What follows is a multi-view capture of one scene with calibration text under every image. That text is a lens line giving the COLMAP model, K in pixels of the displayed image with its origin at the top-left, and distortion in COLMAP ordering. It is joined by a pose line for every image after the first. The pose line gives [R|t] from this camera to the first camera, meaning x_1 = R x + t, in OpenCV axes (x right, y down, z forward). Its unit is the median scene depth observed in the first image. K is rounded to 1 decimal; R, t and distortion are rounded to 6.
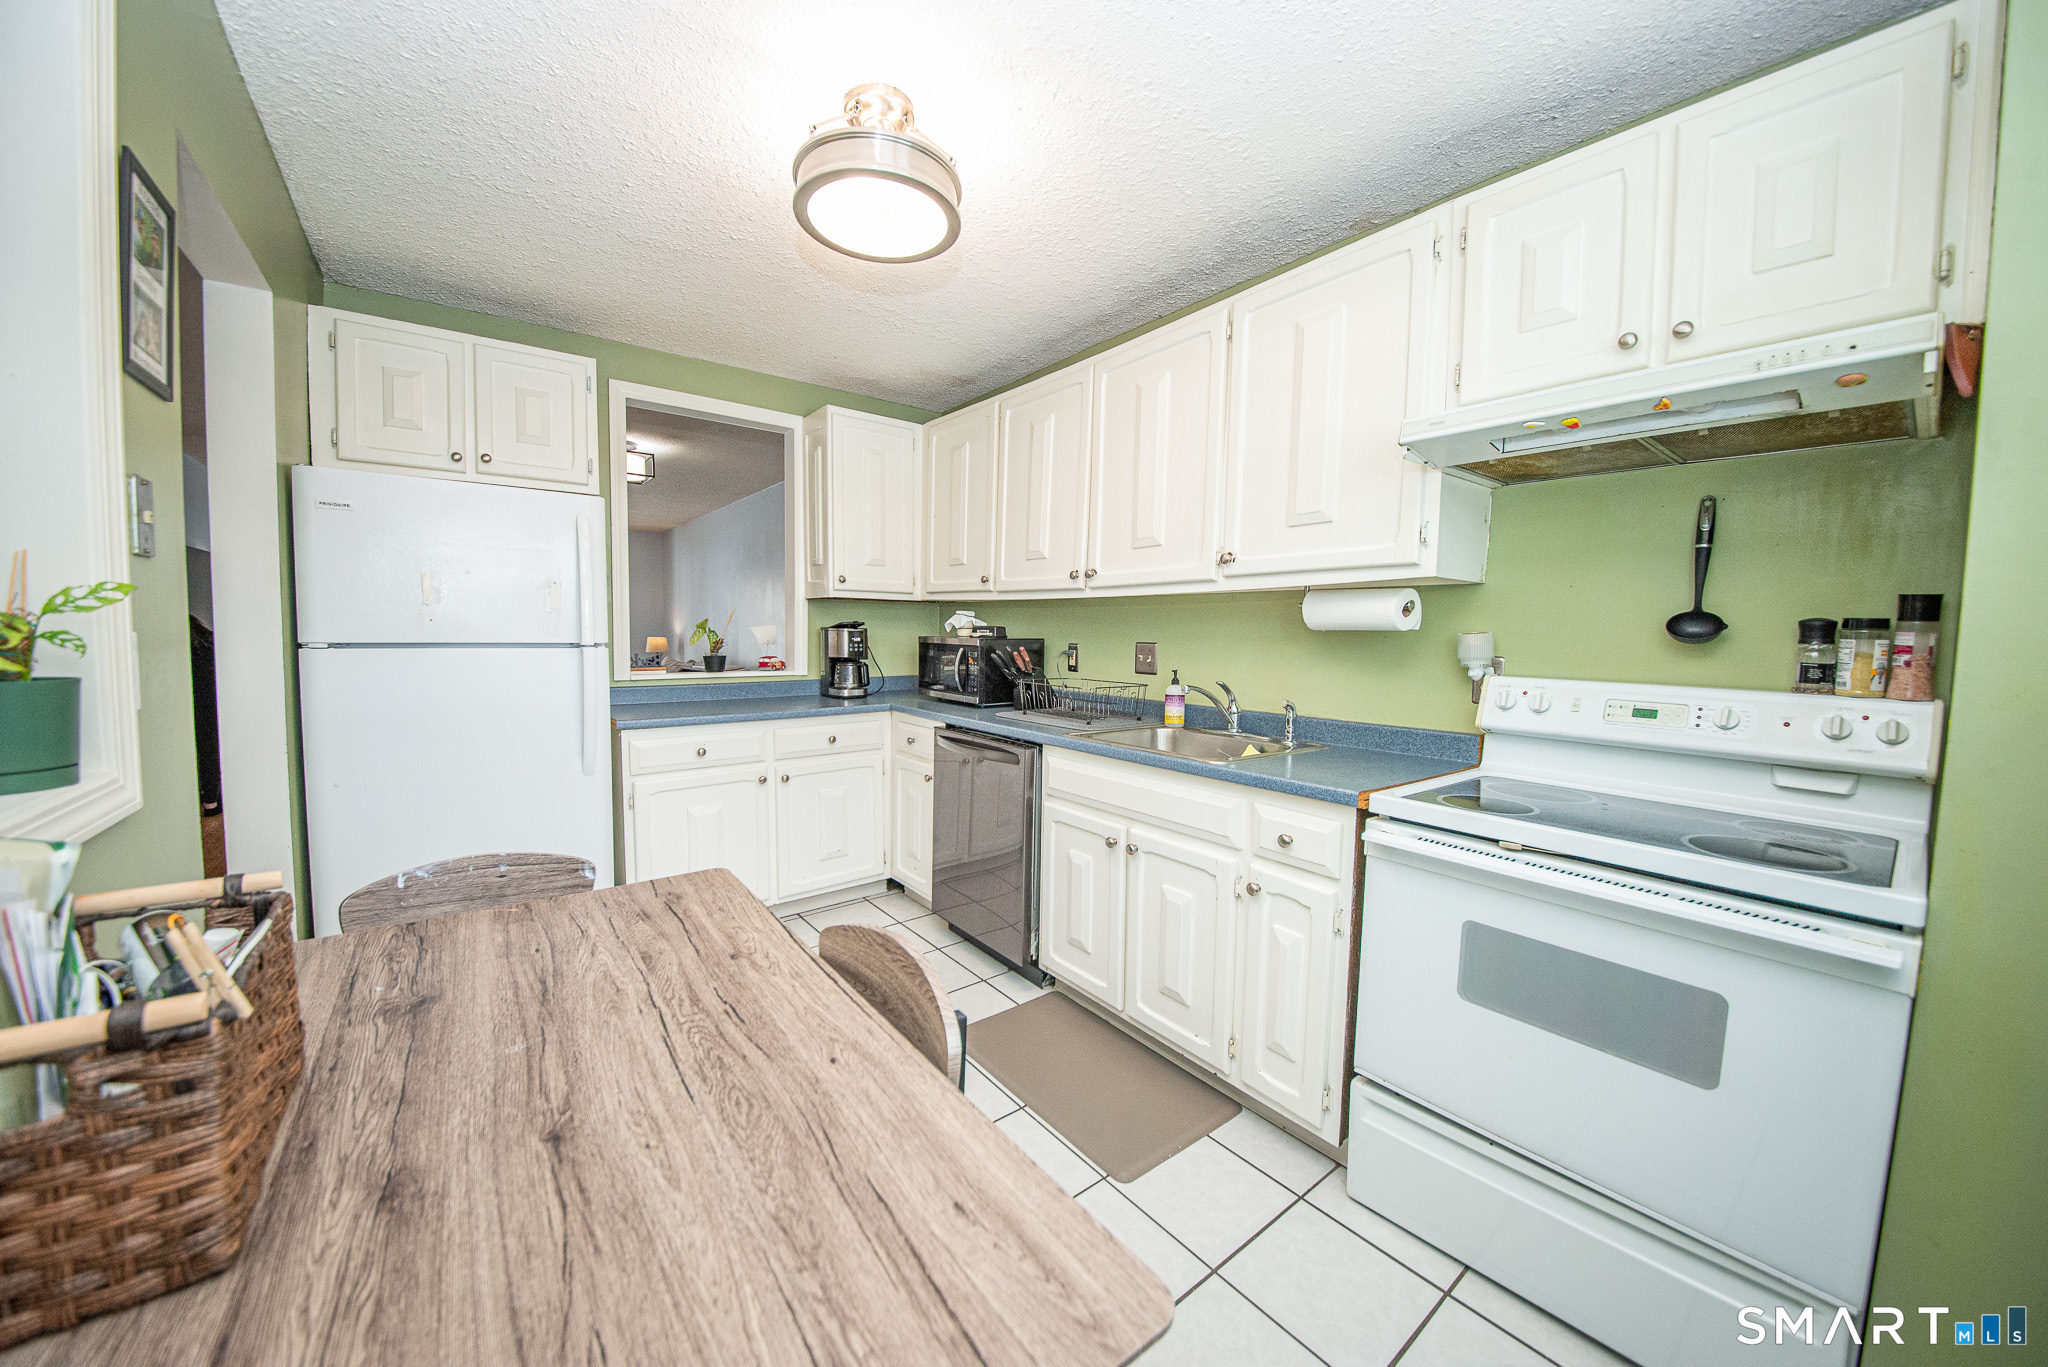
lens RADIAL K [[712.4, 0, 1028.3], [0, 712.4, 677.5], [0, 0, 1]] dist [0.001517, -0.008583]
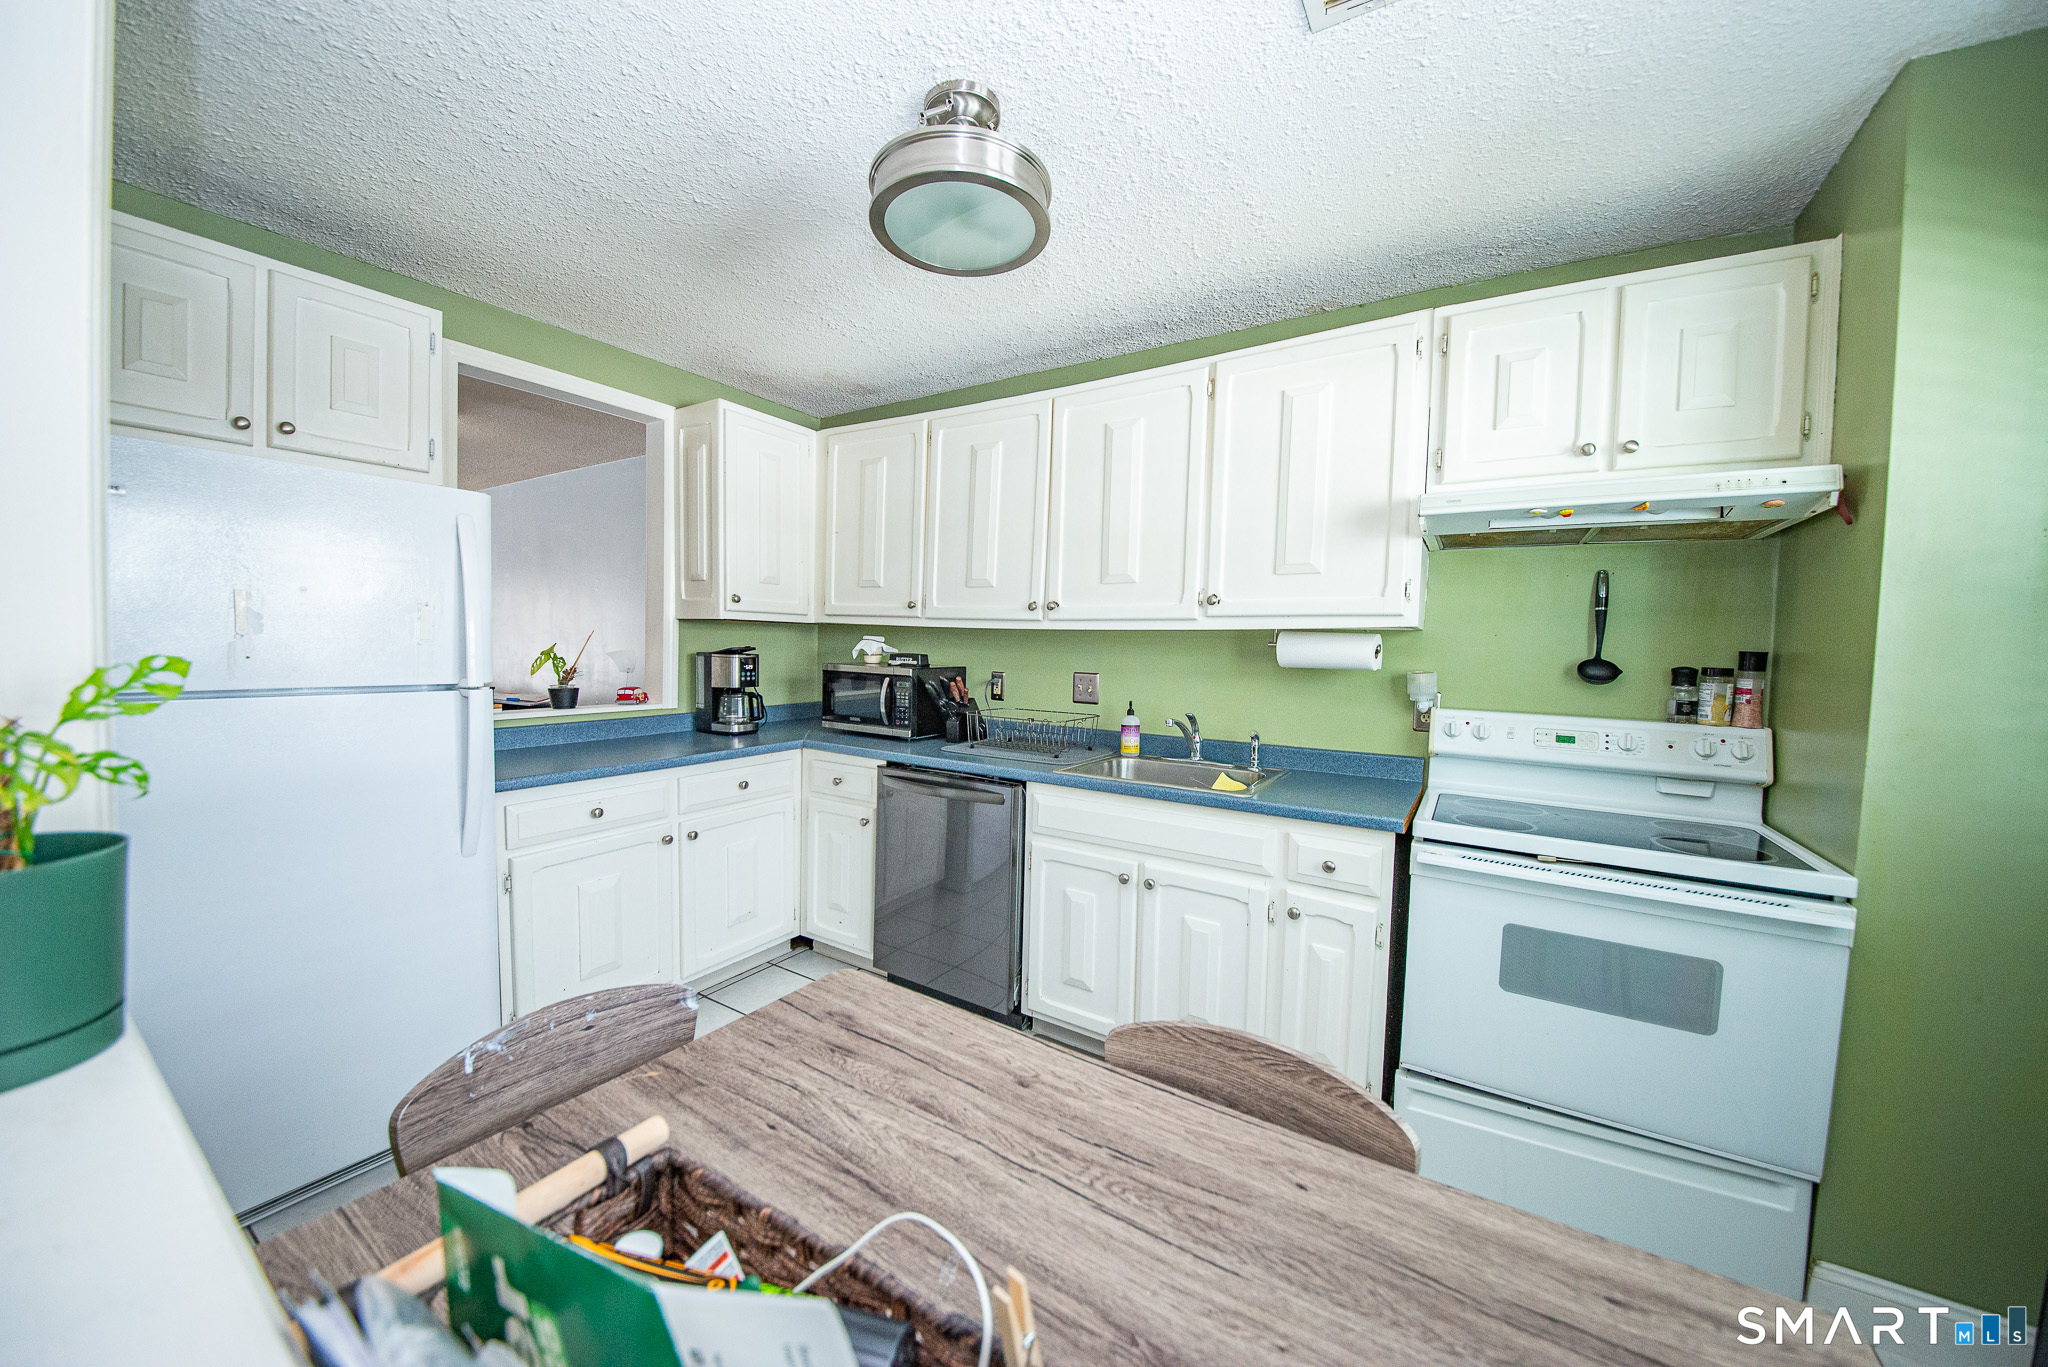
lens RADIAL K [[711.4, 0, 1012.6], [0, 711.4, 677.6], [0, 0, 1]] dist [0.010592, -0.016739]
pose [[0.943009, -0.009050, 0.332643, -0.353576], [0.012868, 0.999874, -0.009276, -0.043928], [-0.332518, 0.013028, 0.943007, 0.095912]]
